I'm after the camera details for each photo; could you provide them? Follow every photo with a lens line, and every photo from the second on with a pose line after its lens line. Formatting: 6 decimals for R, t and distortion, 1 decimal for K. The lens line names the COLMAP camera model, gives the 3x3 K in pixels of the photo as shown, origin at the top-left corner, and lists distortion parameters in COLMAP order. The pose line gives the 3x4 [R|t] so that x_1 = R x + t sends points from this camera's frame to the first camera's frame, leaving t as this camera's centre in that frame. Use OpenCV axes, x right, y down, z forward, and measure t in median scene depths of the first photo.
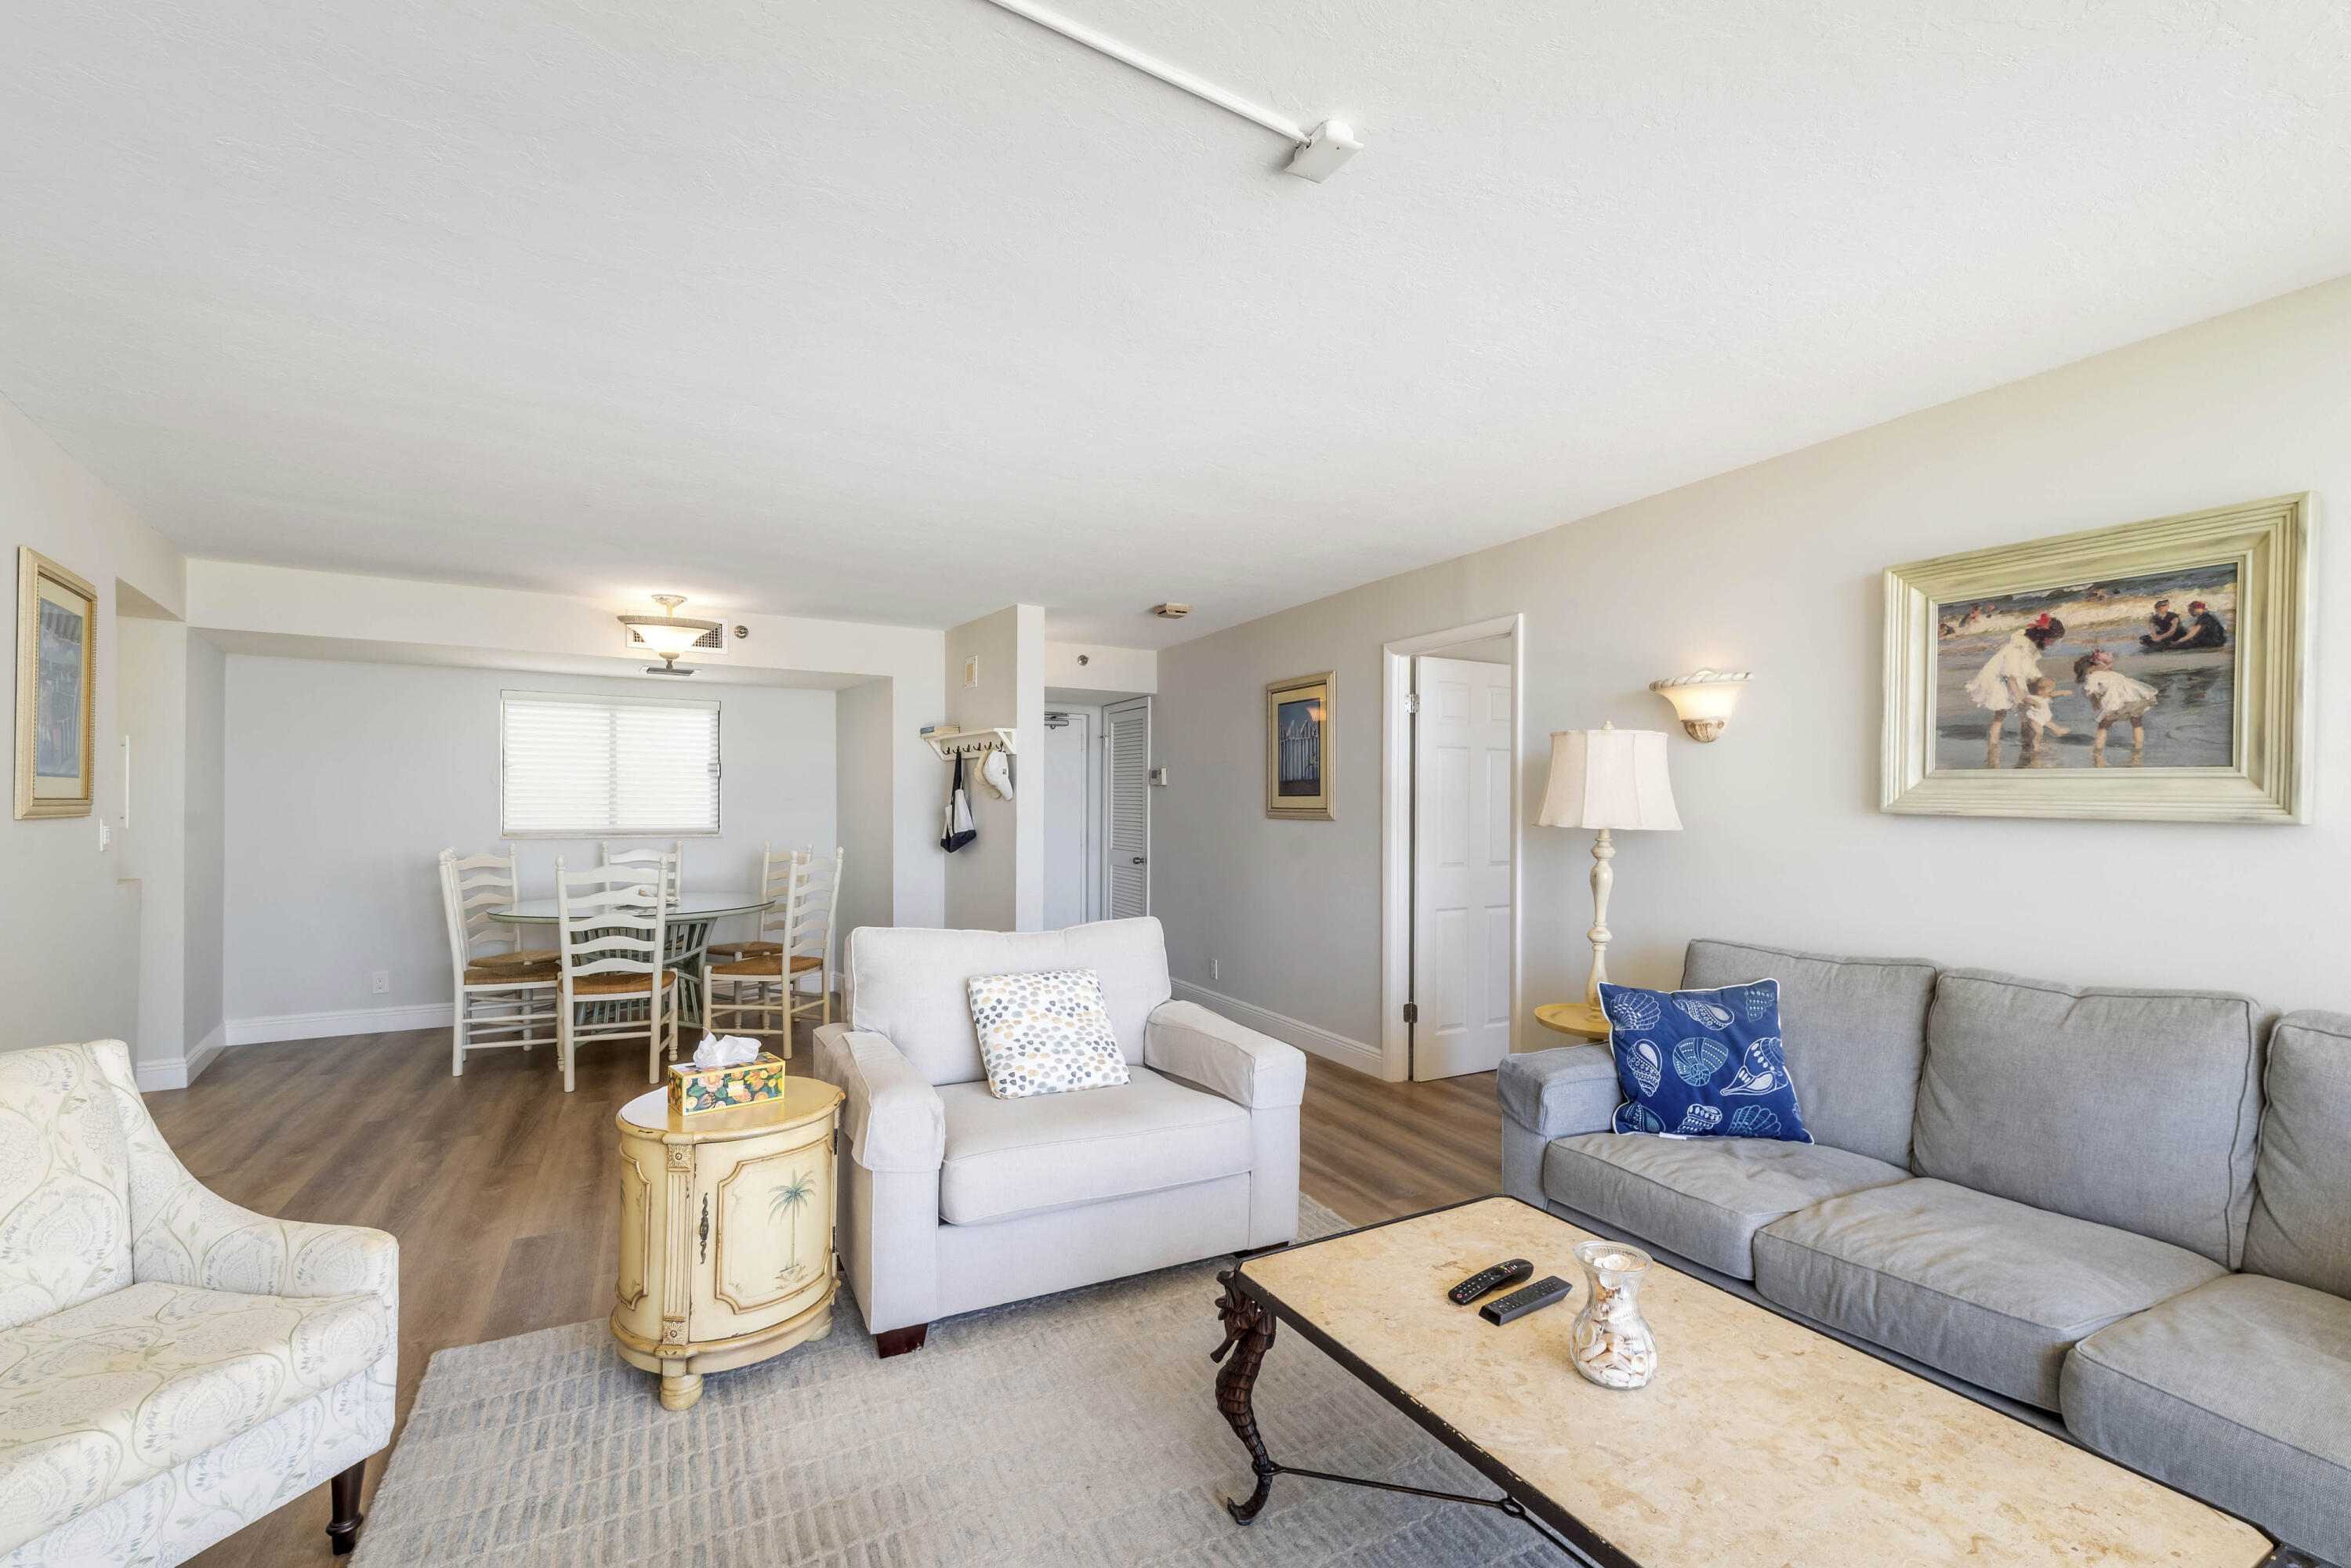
lens RADIAL K [[1033.5, 0, 1178.7], [0, 1033.5, 798.6], [0, 0, 1]] dist [0.005781, -0.000482]
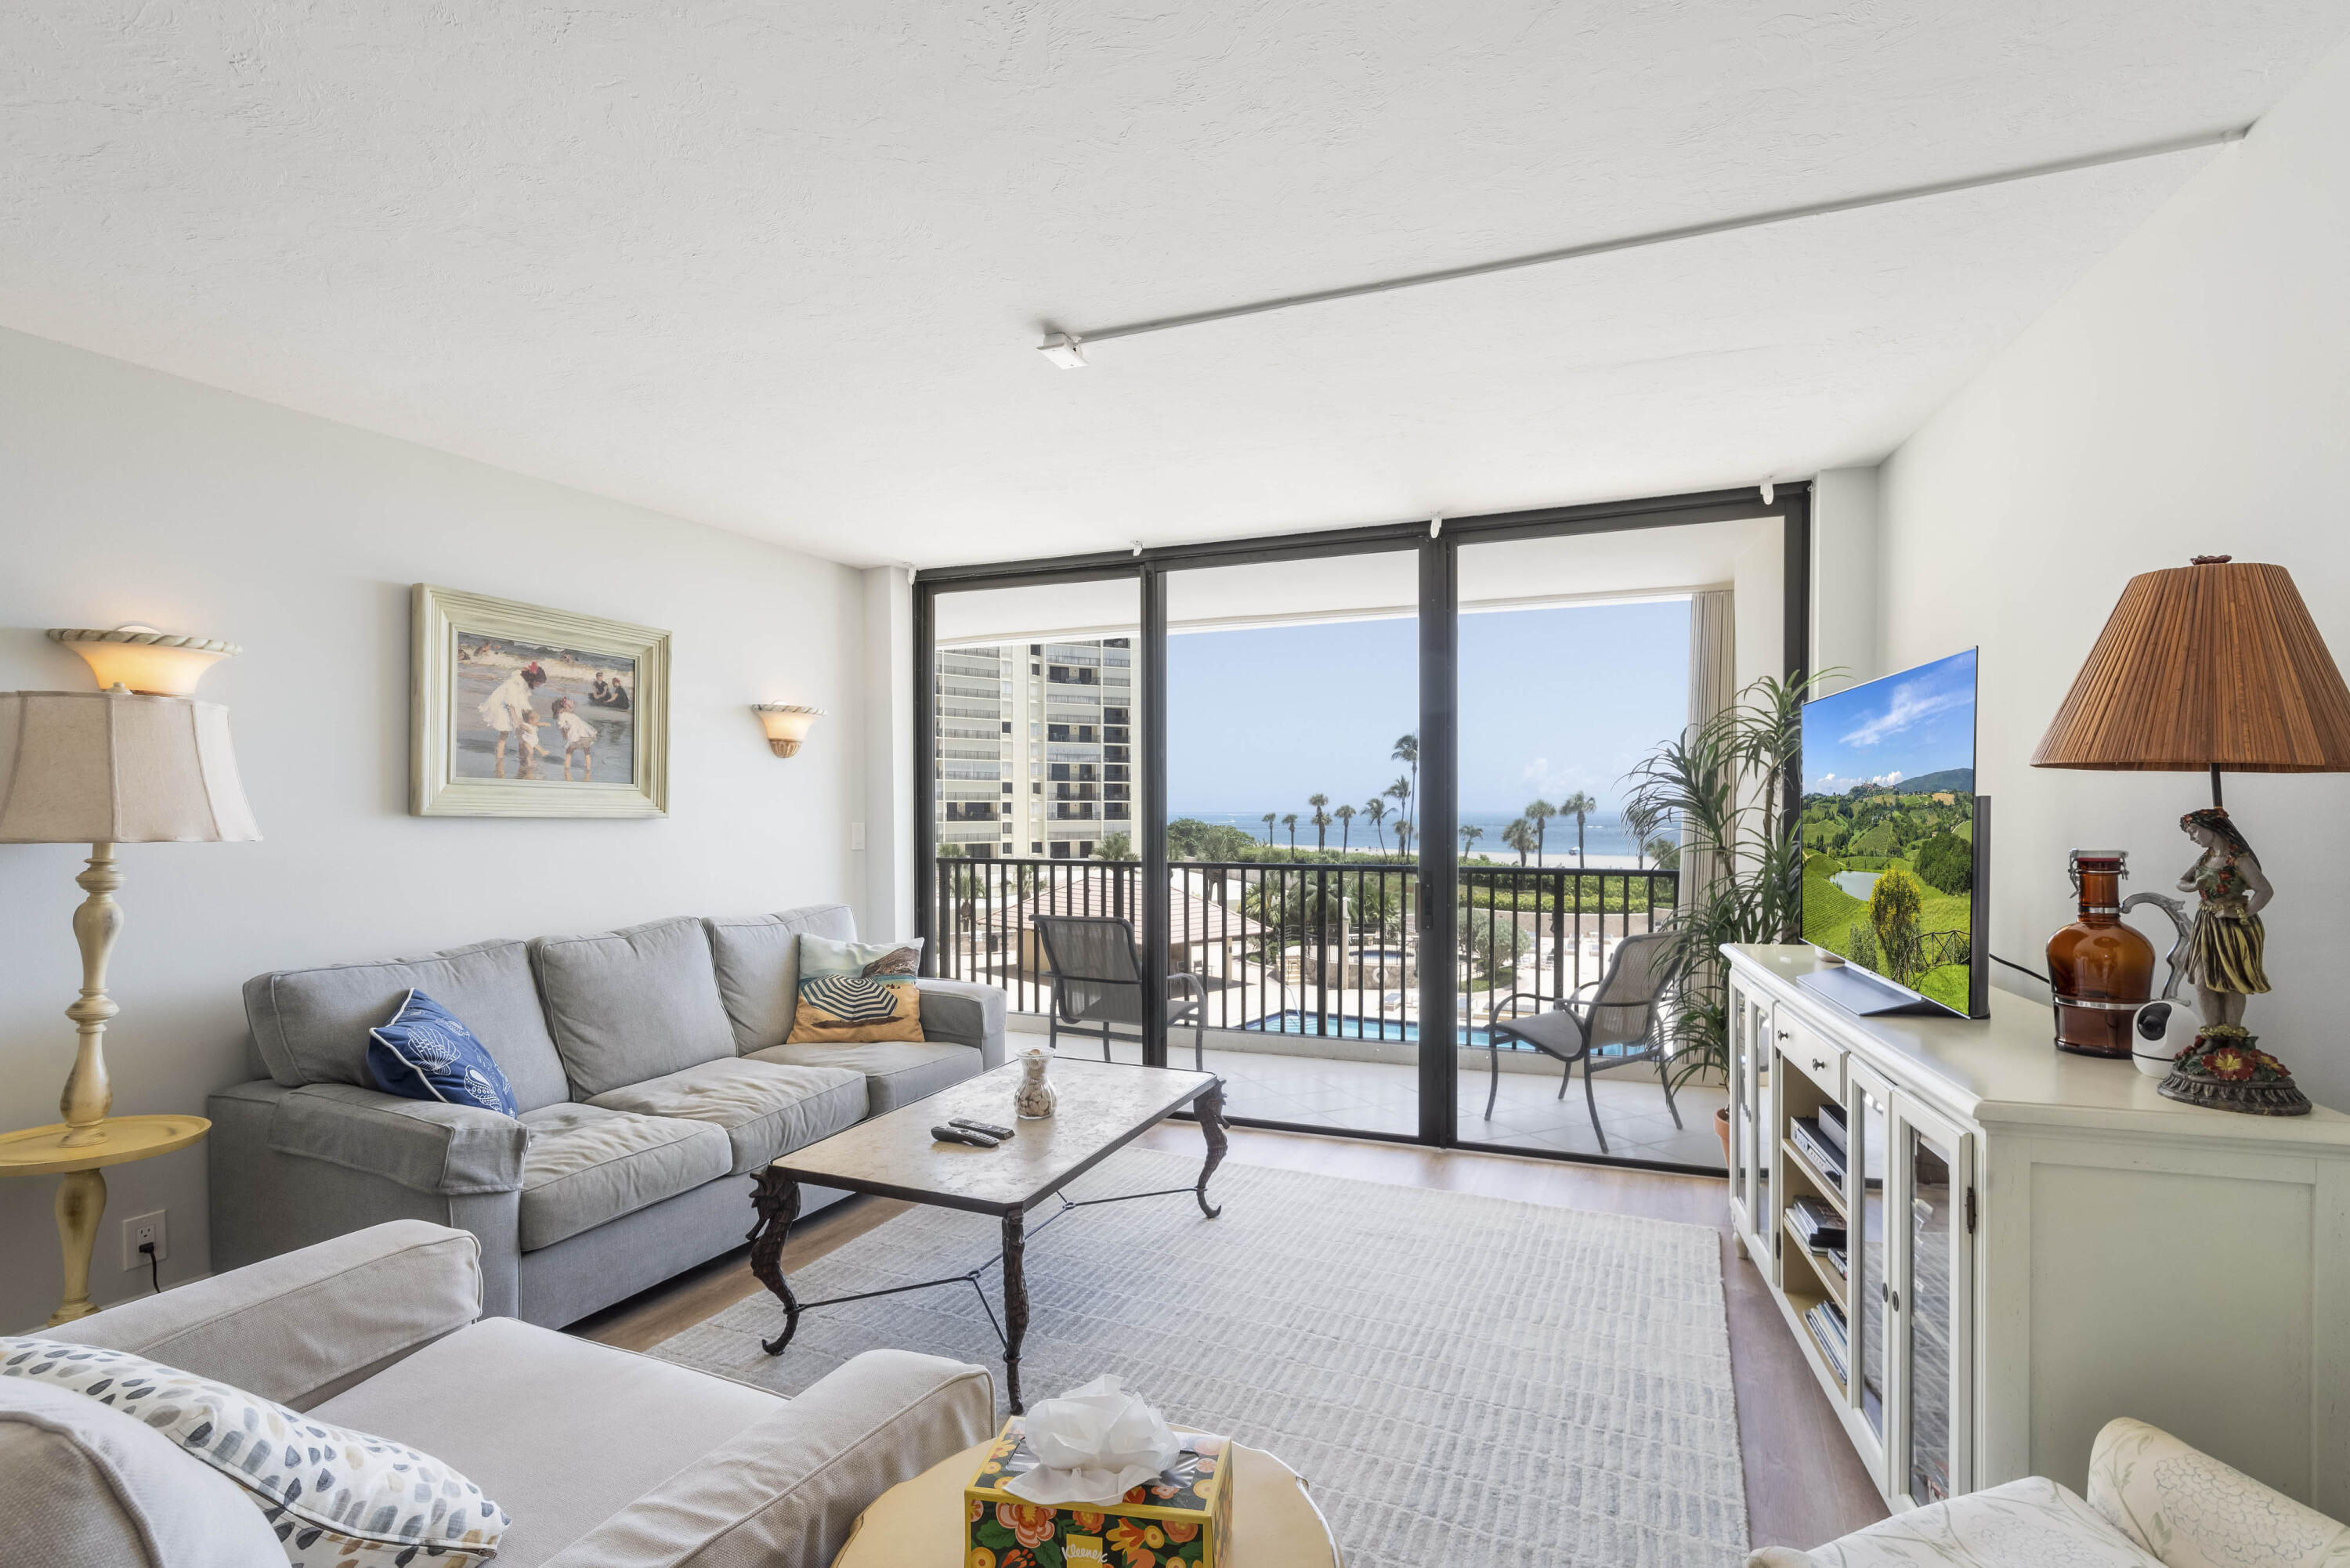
lens RADIAL K [[1033.0, 0, 1202.4], [0, 1033.0, 814.8], [0, 0, 1]] dist [0.005781, -0.000482]
pose [[-0.625506, -0.001785, 0.780217, -0.728439], [-0.000625, 0.999998, 0.001786, 0.012552], [-0.780219, 0.000629, -0.625506, 1.174457]]
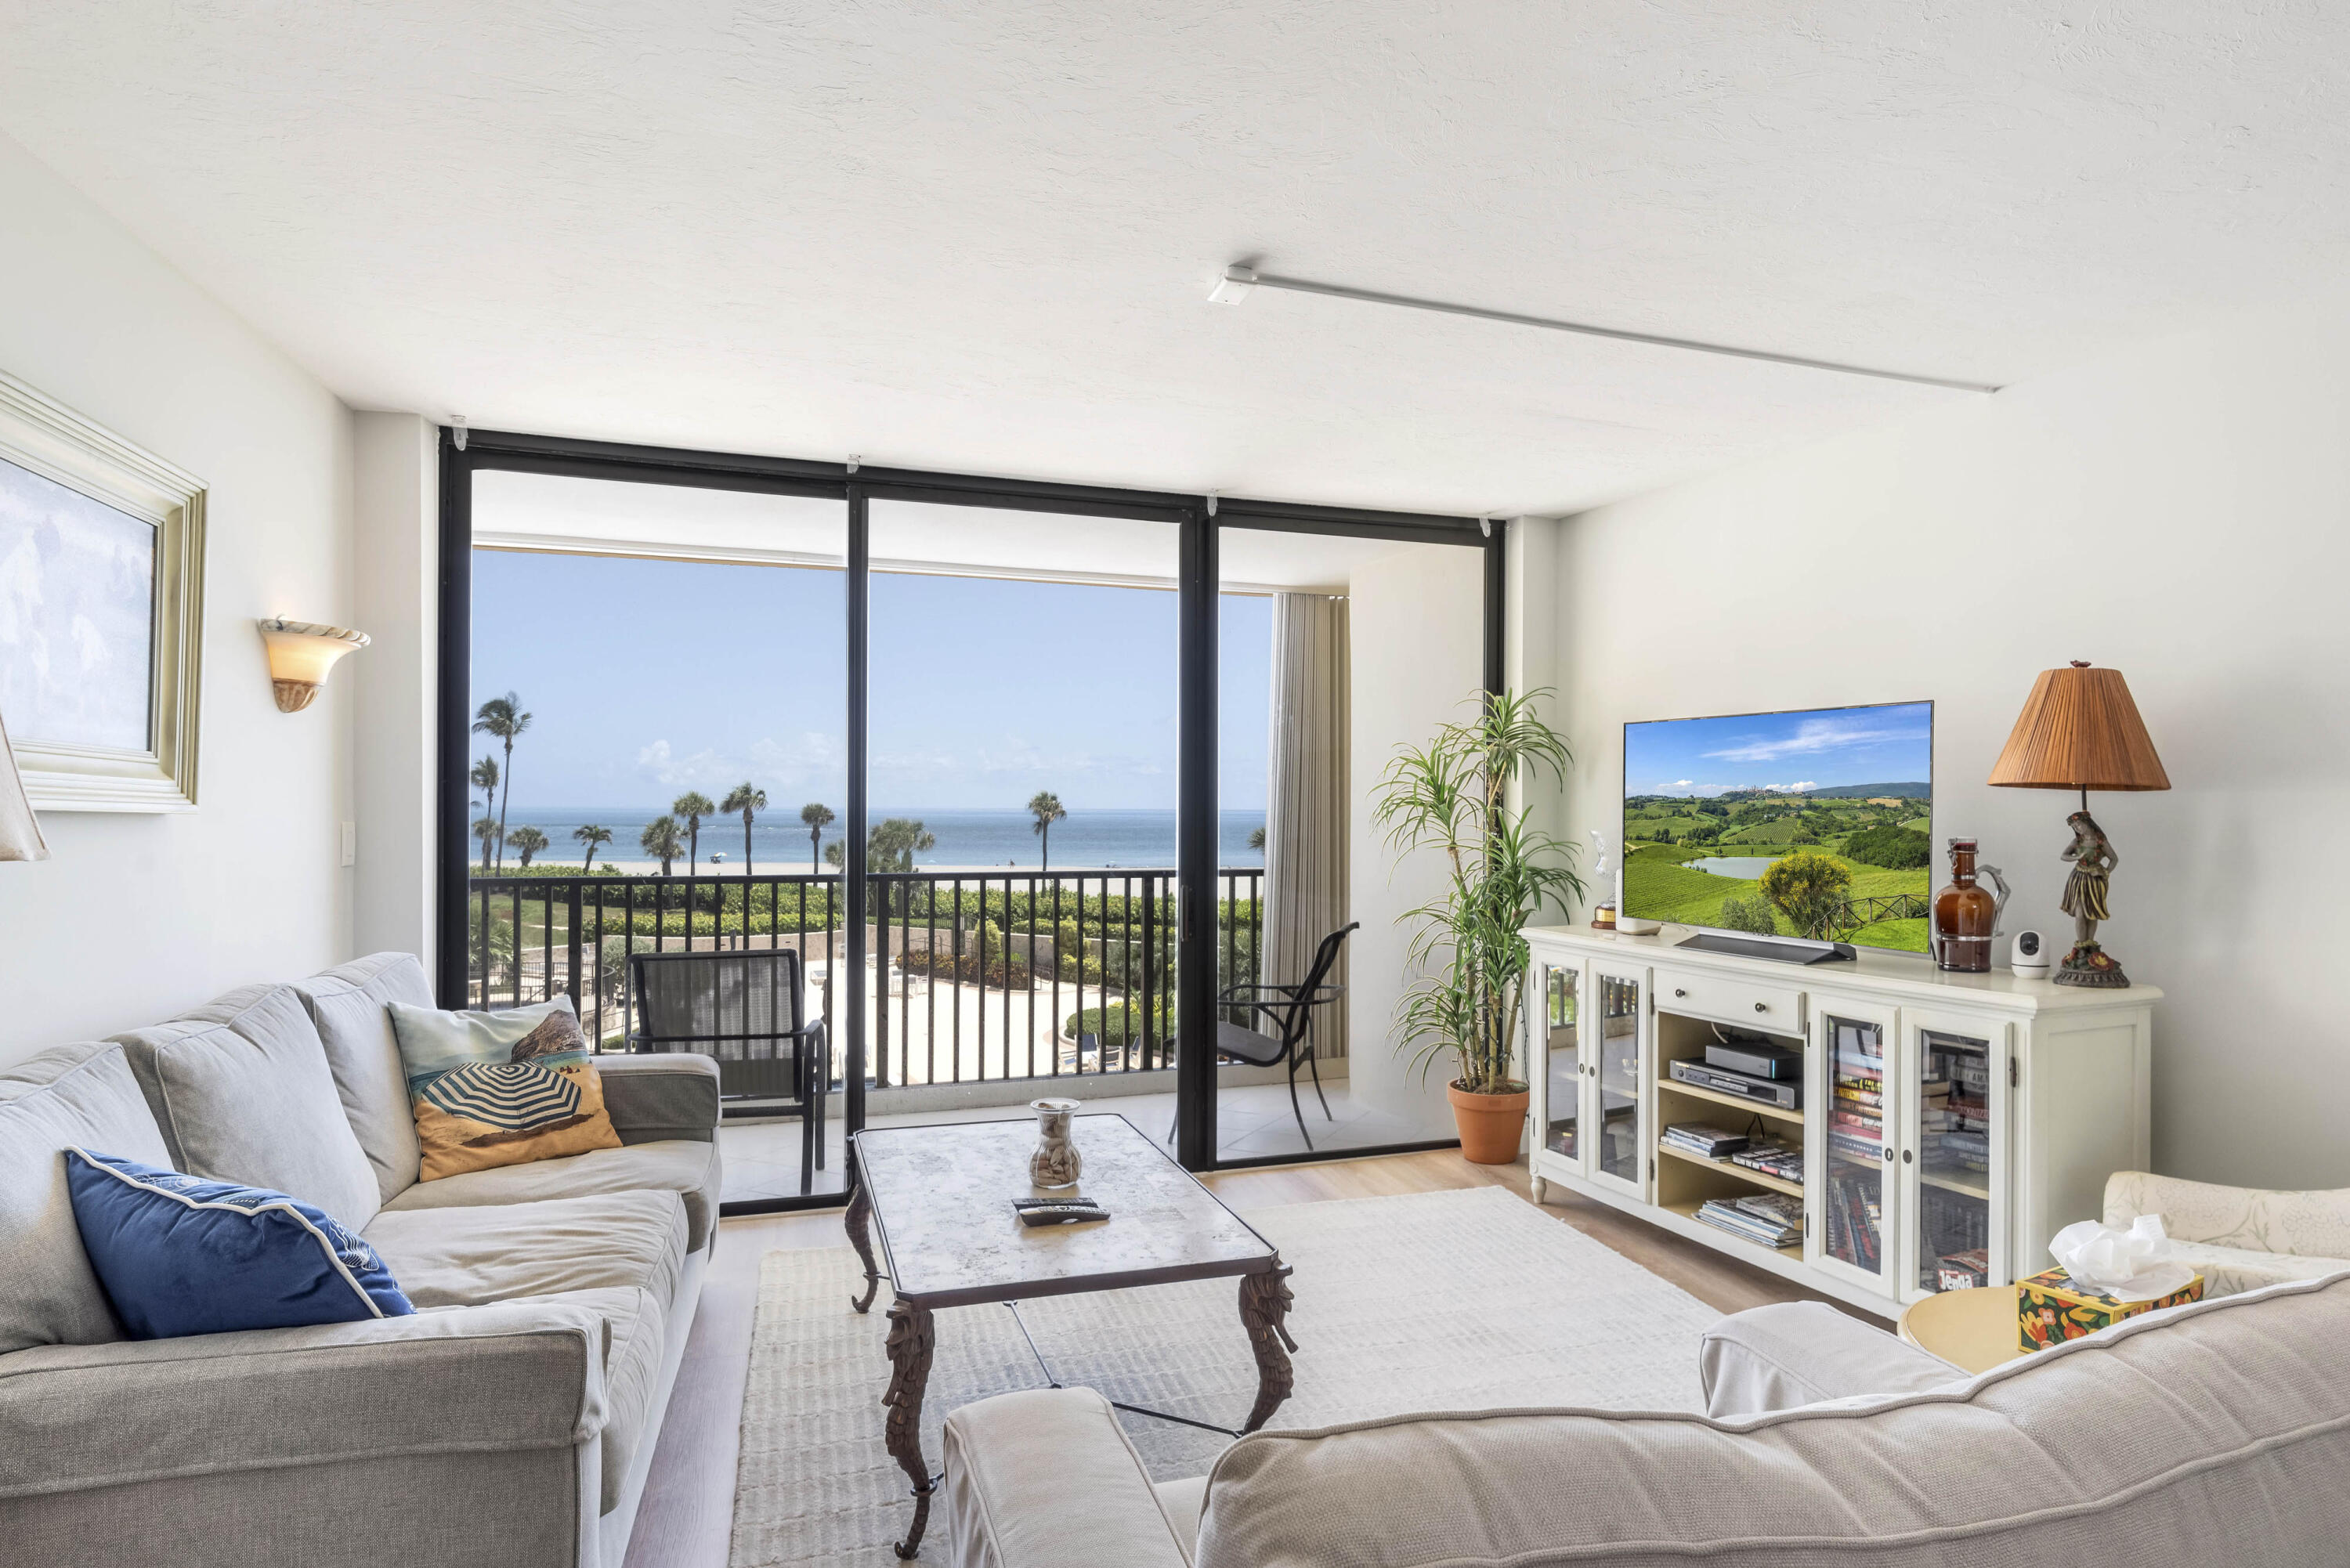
lens RADIAL K [[1308.4, 0, 1179.6], [0, 1308.4, 791.4], [0, 0, 1]] dist [0.005301, 0.001506]
pose [[-0.979622, -0.002137, 0.200838, -0.077010], [-0.005391, 0.999863, -0.015653, 0.015012], [-0.200777, -0.016417, -0.979499, 1.721291]]
